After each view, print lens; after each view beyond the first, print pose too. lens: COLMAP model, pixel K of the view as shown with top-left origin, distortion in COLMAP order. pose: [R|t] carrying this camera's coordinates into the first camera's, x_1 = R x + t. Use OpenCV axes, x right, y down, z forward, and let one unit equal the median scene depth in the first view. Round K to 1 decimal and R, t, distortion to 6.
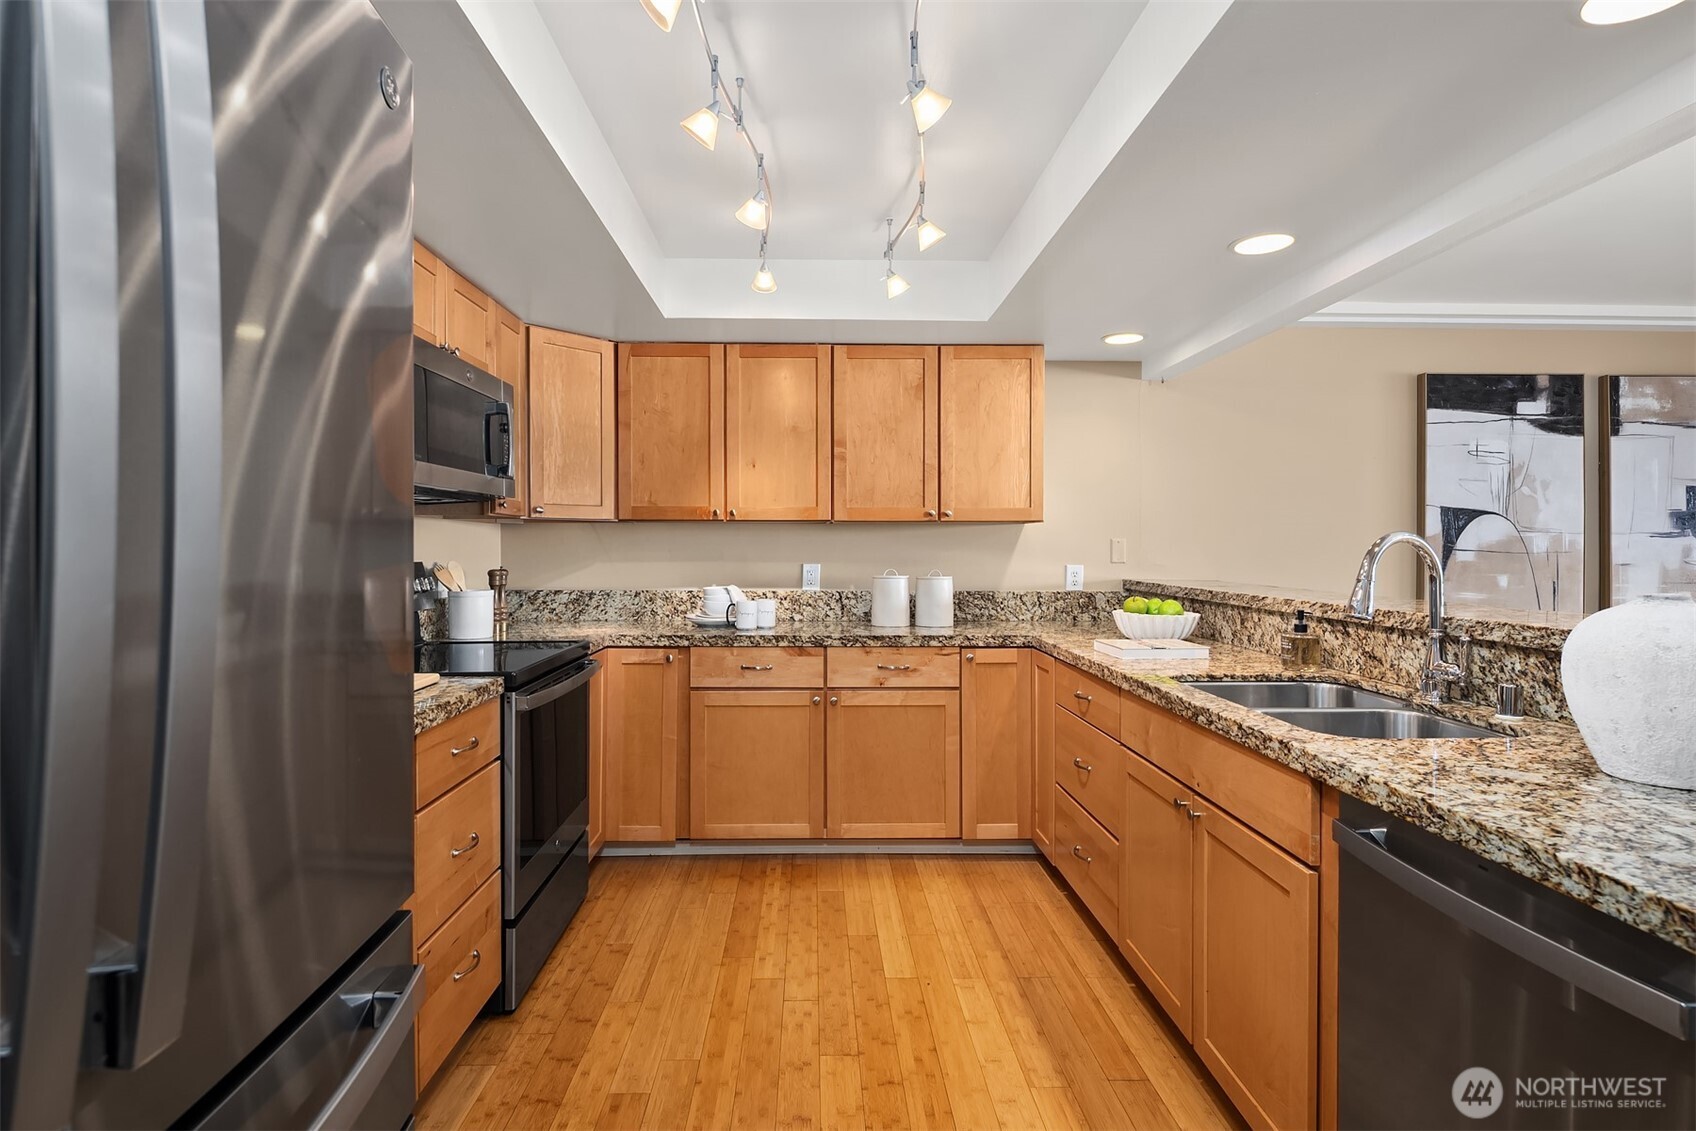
lens RADIAL K [[820.3, 0, 835.8], [0, 820.3, 539.8], [0, 0, 1]] dist [0.001856, 0.000183]
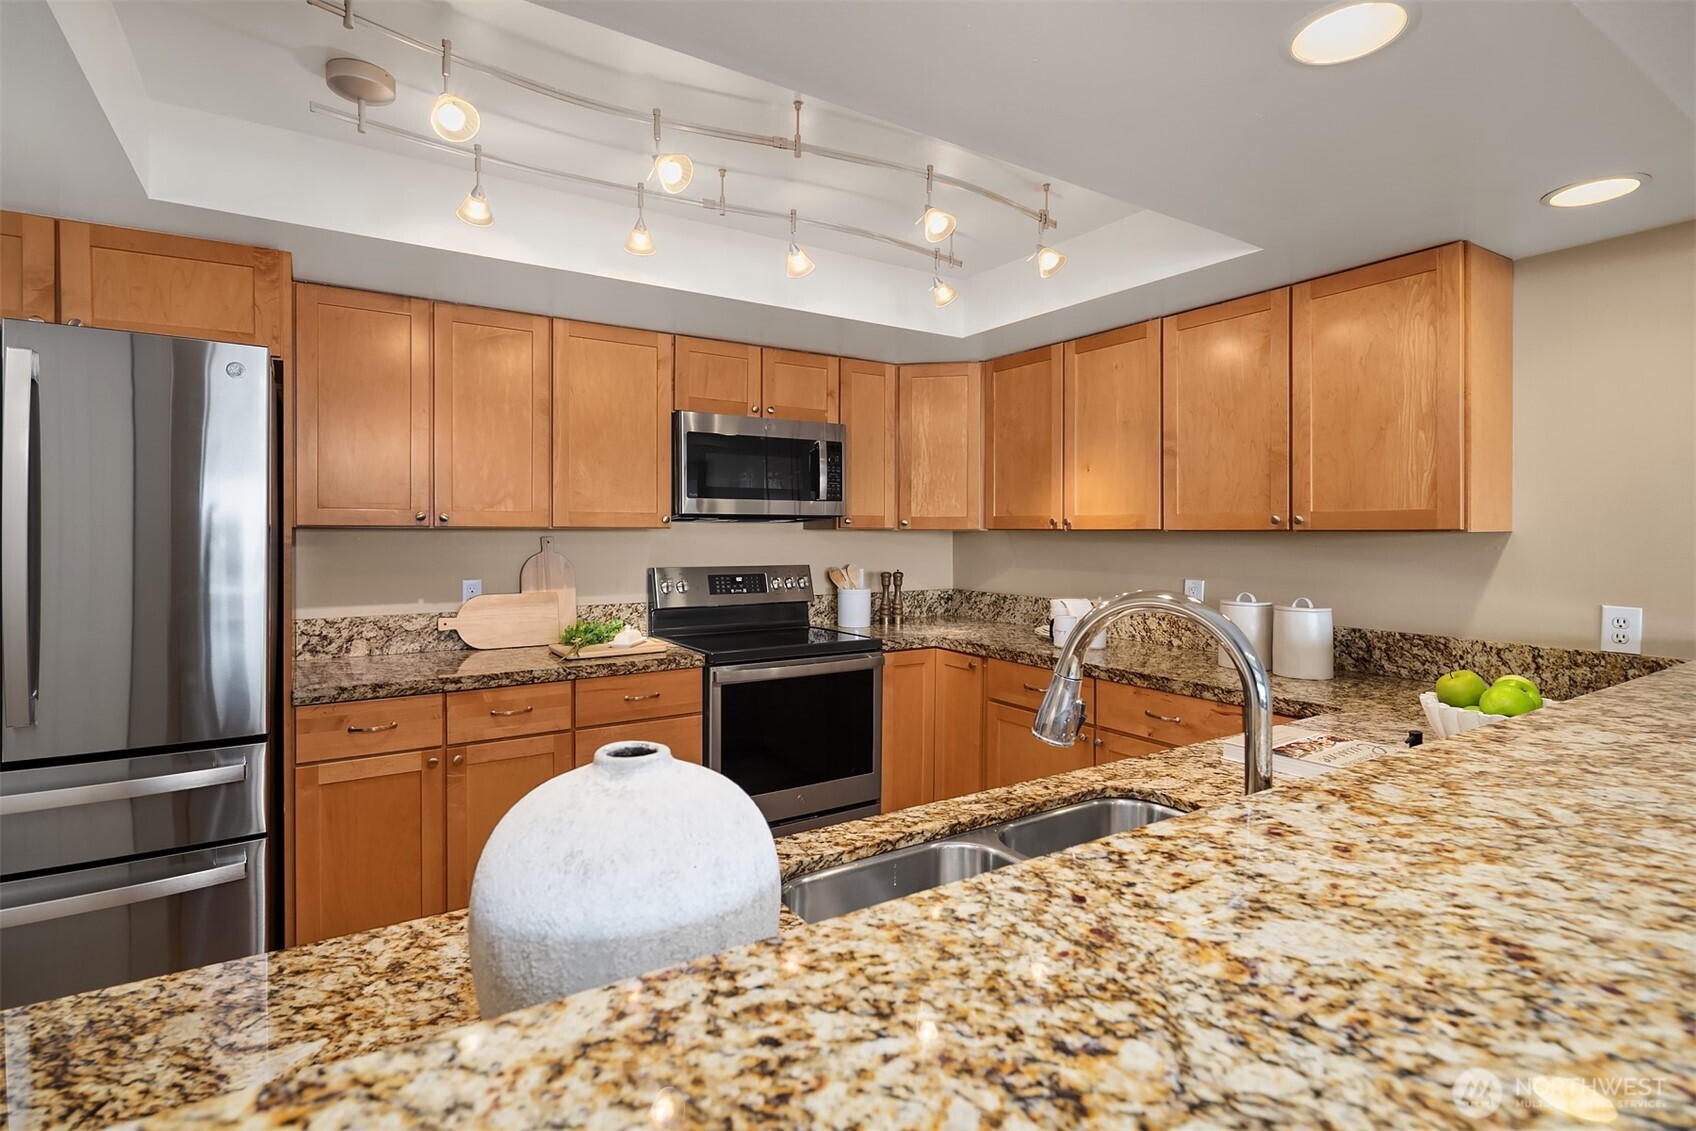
lens RADIAL K [[820.3, 0, 858.1], [0, 820.3, 535.2], [0, 0, 1]] dist [0.001856, 0.000183]
pose [[0.522724, 0.004804, -0.852489, 0.542375], [0.005126, 0.999948, 0.008777, -0.026969], [0.852487, -0.008958, 0.522672, 0.302610]]
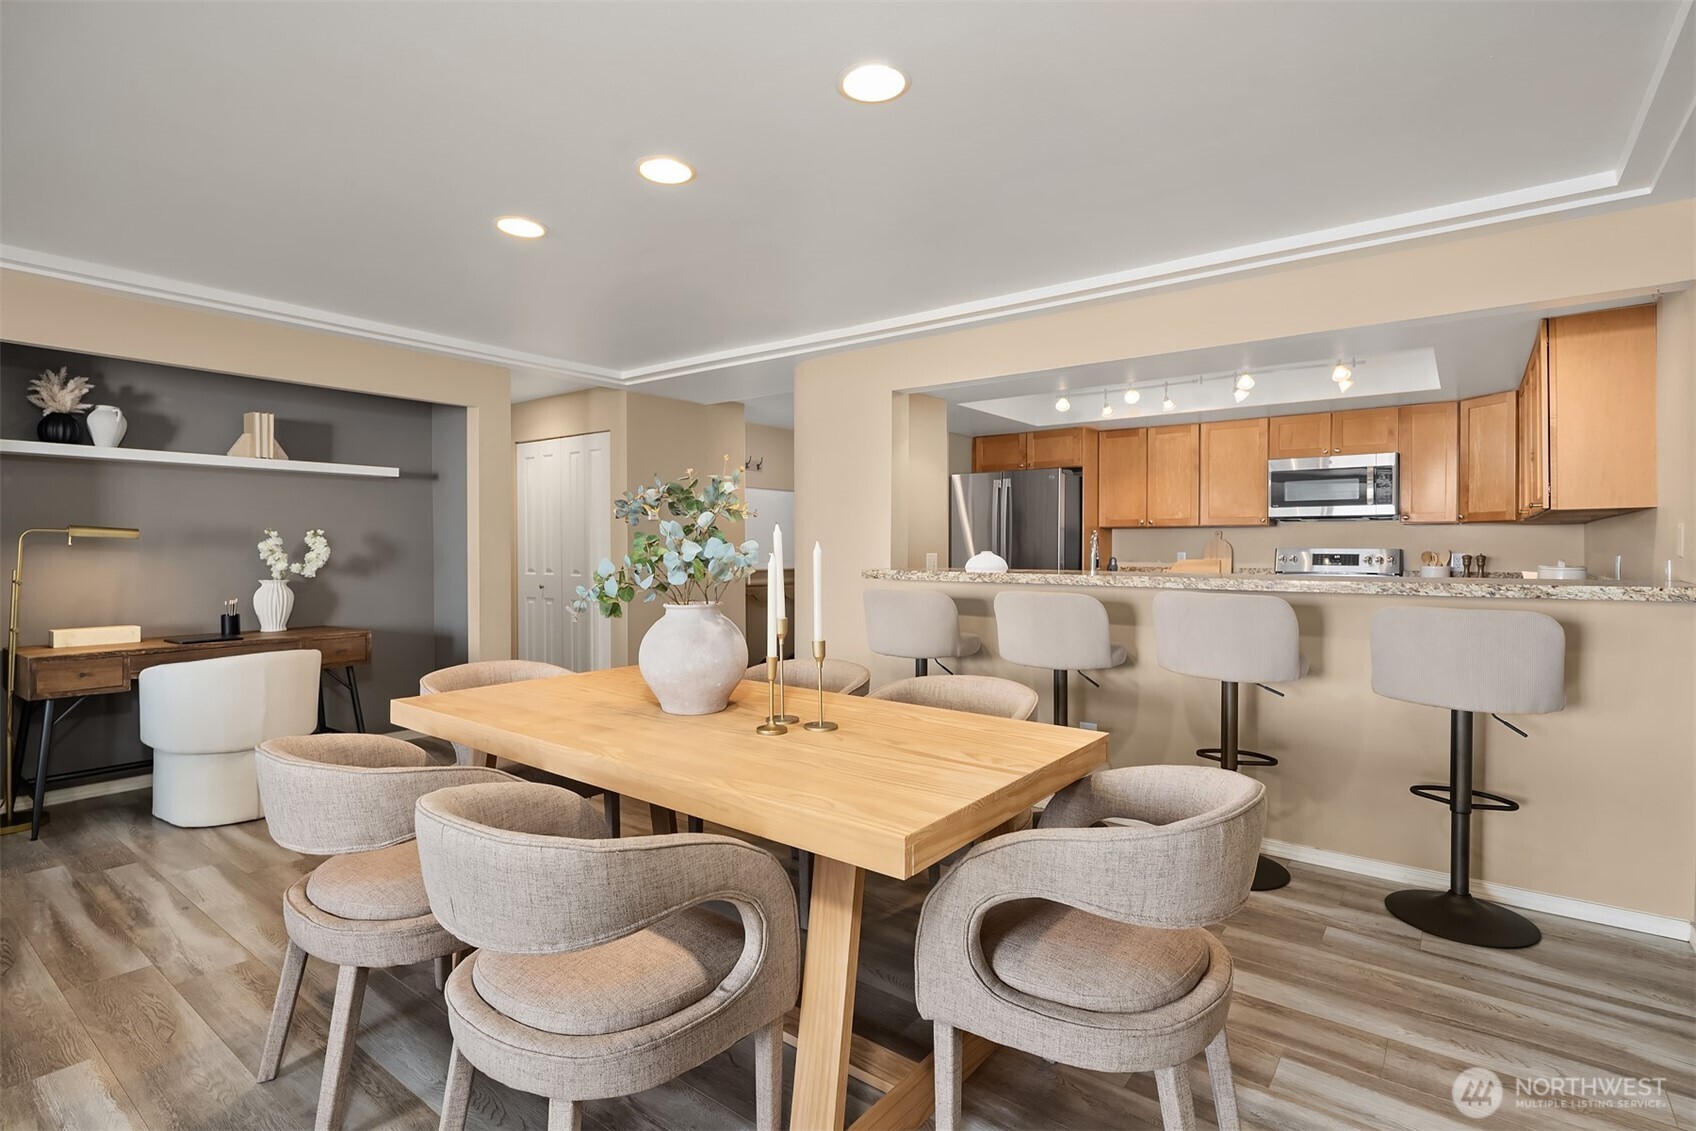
lens RADIAL K [[820.3, 0, 847.7], [0, 820.3, 555.7], [0, 0, 1]] dist [0.001856, 0.000183]
pose [[-0.628186, 0.004966, -0.778048, 1.494675], [0.001414, 0.999985, 0.005241, 0.025757], [0.778062, 0.002192, -0.628184, 1.002688]]
